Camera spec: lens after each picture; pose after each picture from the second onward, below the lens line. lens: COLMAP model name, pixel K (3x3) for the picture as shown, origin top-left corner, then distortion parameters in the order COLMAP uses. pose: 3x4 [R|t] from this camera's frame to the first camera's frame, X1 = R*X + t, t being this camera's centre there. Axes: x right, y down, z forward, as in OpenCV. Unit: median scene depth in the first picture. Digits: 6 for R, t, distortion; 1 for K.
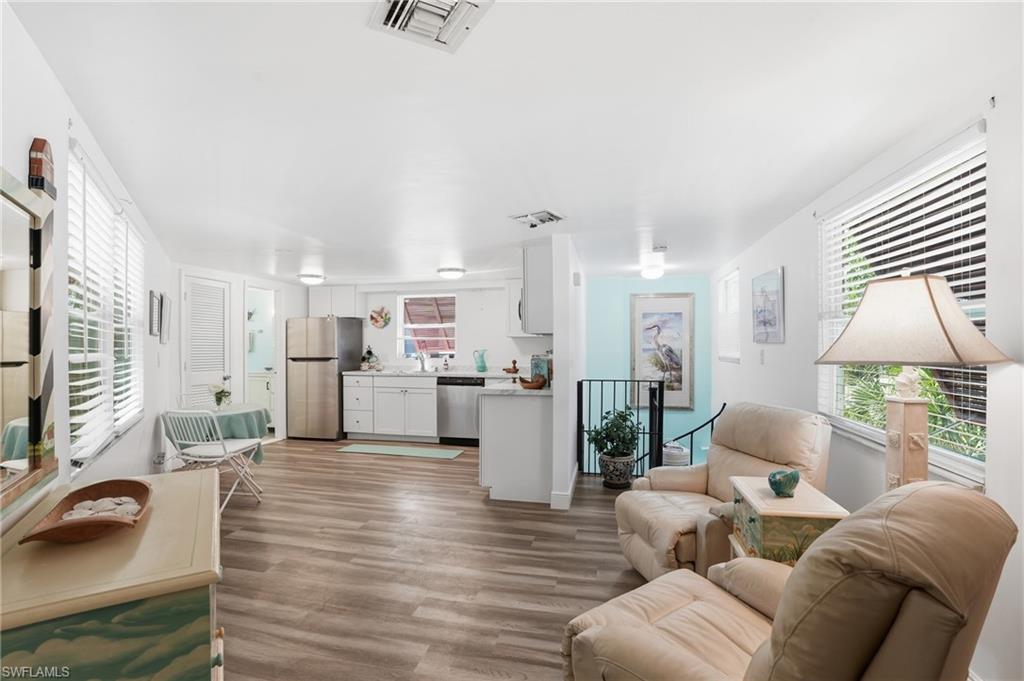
lens RADIAL K [[461.5, 0, 510.8], [0, 461.5, 347.1], [0, 0, 1]] dist [-0.070312, 0.000014]
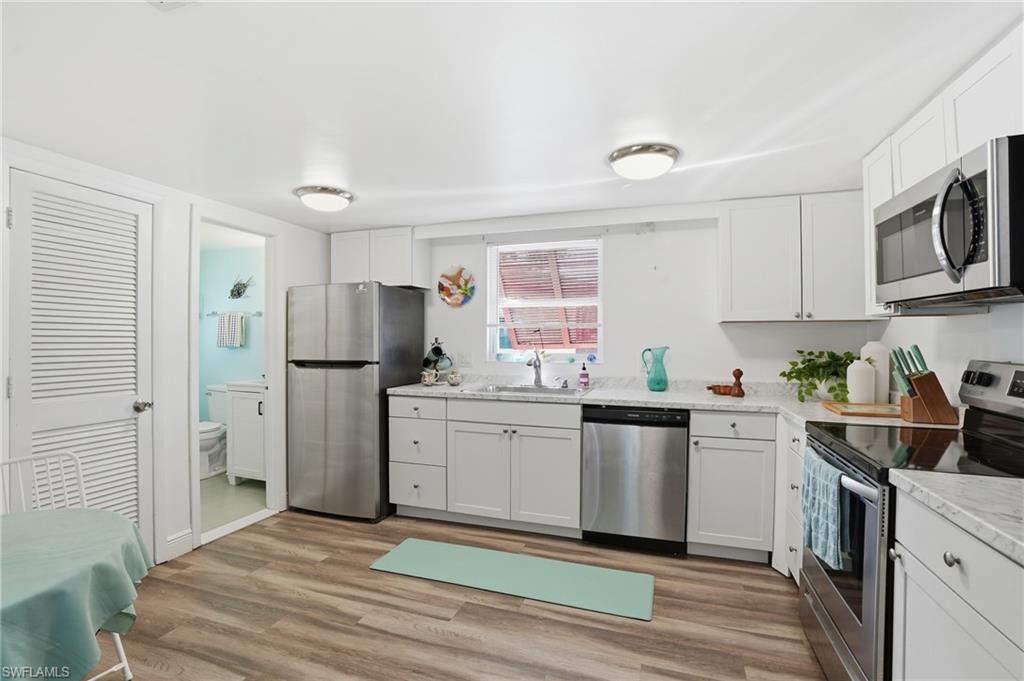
lens RADIAL K [[470.8, 0, 509.6], [0, 470.8, 339.0], [0, 0, 1]] dist [-0.076064, 0.027734]
pose [[0.993178, 0.002985, -0.116571, -0.168619], [-0.003149, 0.999994, -0.001227, -0.001929], [0.116567, 0.001586, 0.993182, 0.487409]]
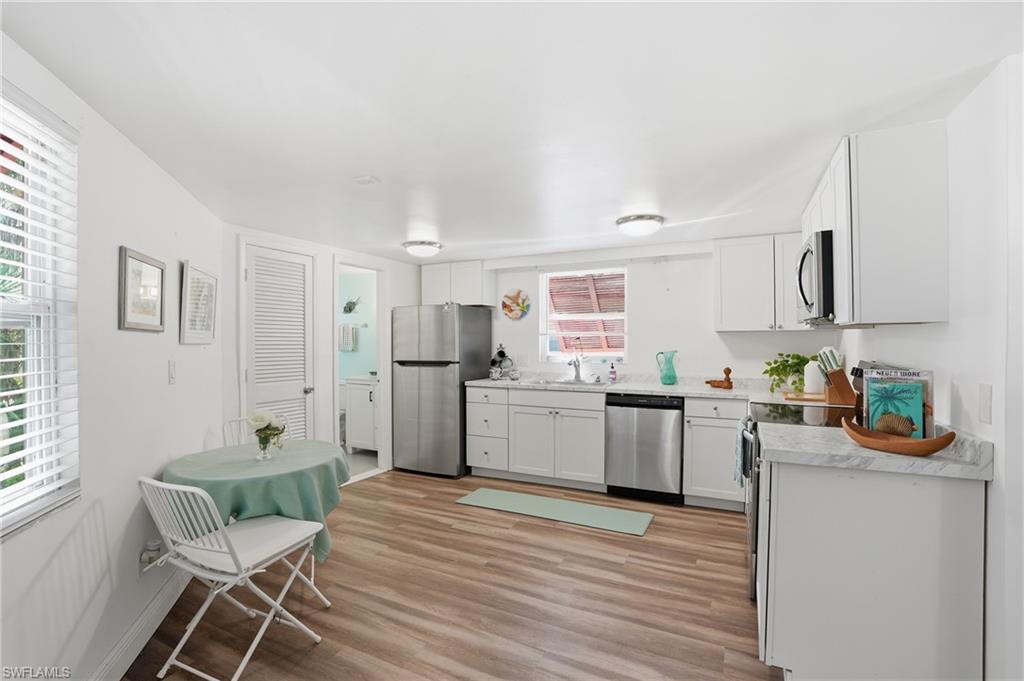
lens RADIAL K [[470.8, 0, 509.6], [0, 470.8, 339.0], [0, 0, 1]] dist [-0.076064, 0.027734]
pose [[0.967958, -0.001724, -0.251105, -0.118439], [0.000090, 0.999979, -0.006520, -0.006896], [0.251111, 0.006288, 0.967938, 0.309988]]
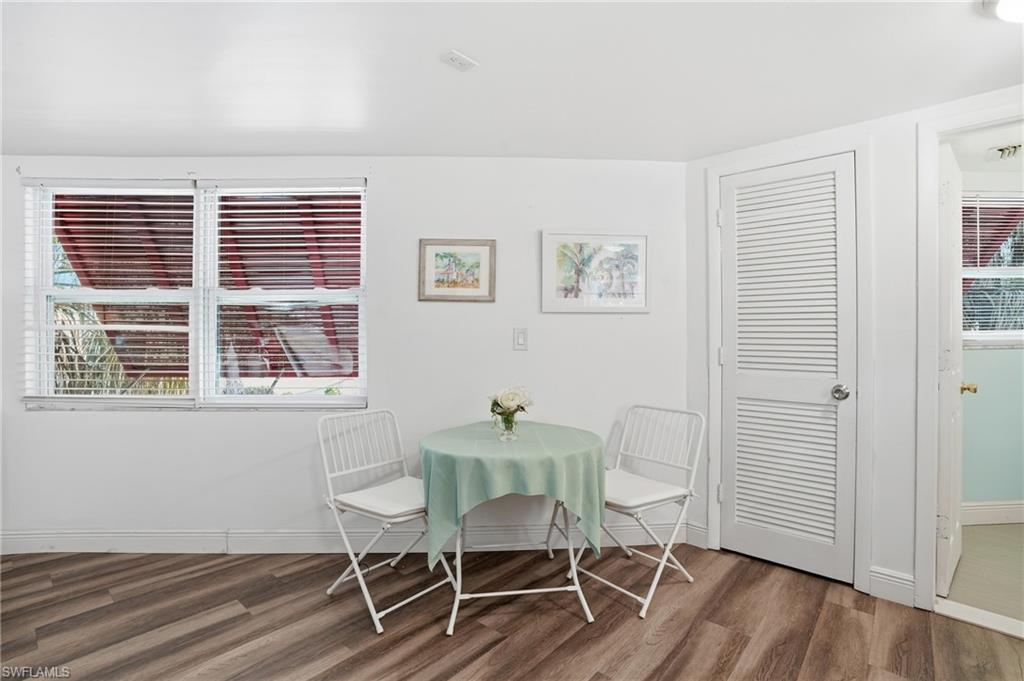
lens RADIAL K [[470.8, 0, 509.6], [0, 470.8, 339.0], [0, 0, 1]] dist [-0.076064, 0.027734]
pose [[-0.481988, 0.004025, -0.876168, -0.118495], [0.000106, 0.999990, 0.004536, 0.015662], [0.876178, 0.002093, -0.481984, 0.789663]]
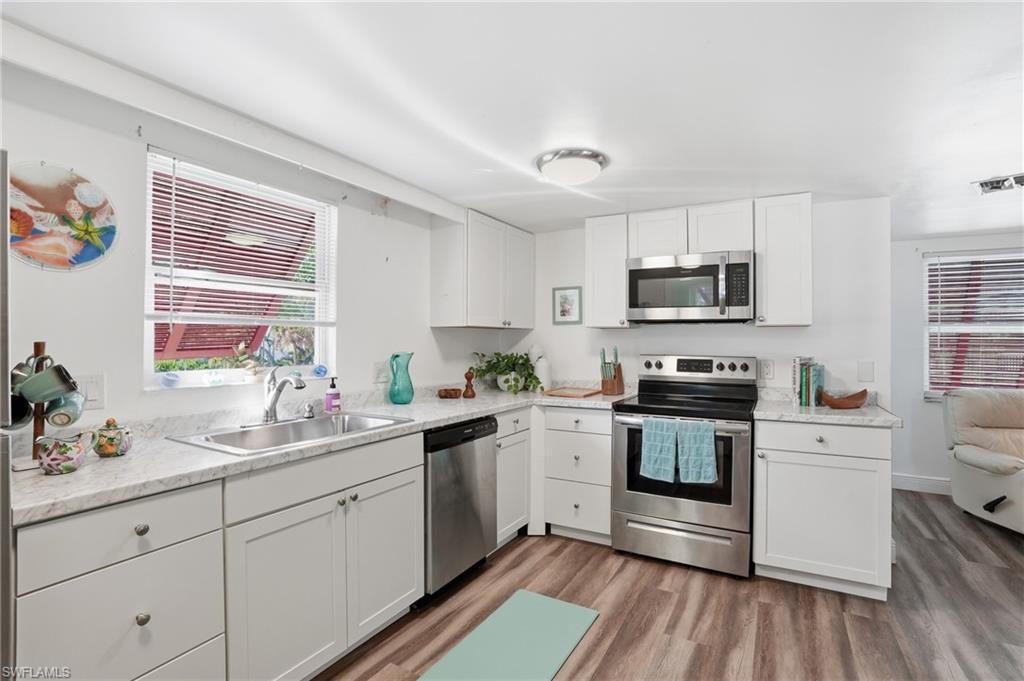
lens RADIAL K [[470.8, 0, 509.6], [0, 470.8, 339.0], [0, 0, 1]] dist [-0.076064, 0.027734]
pose [[0.312514, 0.007452, 0.949884, -0.461346], [0.000178, 0.999969, -0.007903, -0.003686], [-0.949913, 0.002639, 0.312503, 0.784265]]
